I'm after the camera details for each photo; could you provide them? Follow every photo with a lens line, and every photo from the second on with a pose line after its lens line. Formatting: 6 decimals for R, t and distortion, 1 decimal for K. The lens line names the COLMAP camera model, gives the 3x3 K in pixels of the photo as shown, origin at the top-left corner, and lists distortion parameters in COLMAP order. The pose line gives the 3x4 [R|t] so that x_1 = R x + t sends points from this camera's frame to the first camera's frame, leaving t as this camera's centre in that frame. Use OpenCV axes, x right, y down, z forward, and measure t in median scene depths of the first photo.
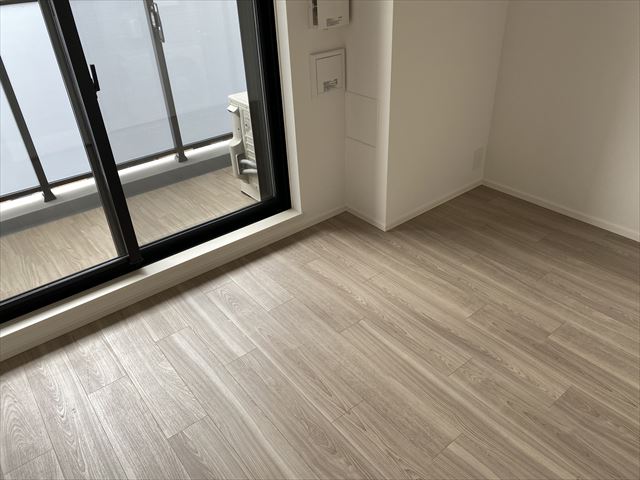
lens RADIAL K [[485.2, 0, 321.5], [0, 485.2, 240.4], [0, 0, 1]] dist [0.011179, -0.013862]
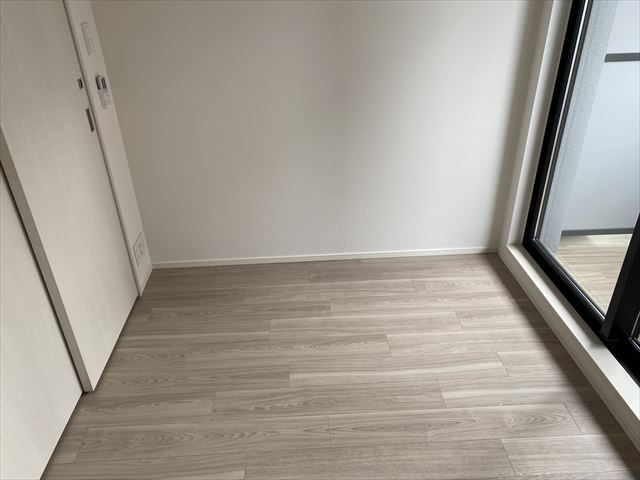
lens RADIAL K [[485.2, 0, 318.5], [0, 485.2, 240.4], [0, 0, 1]] dist [0.011179, -0.013862]
pose [[-0.592292, 0.448241, -0.669530, 0.512863], [-0.370974, 0.585938, 0.720455, -0.574538], [0.715240, 0.675098, -0.180760, 0.743506]]
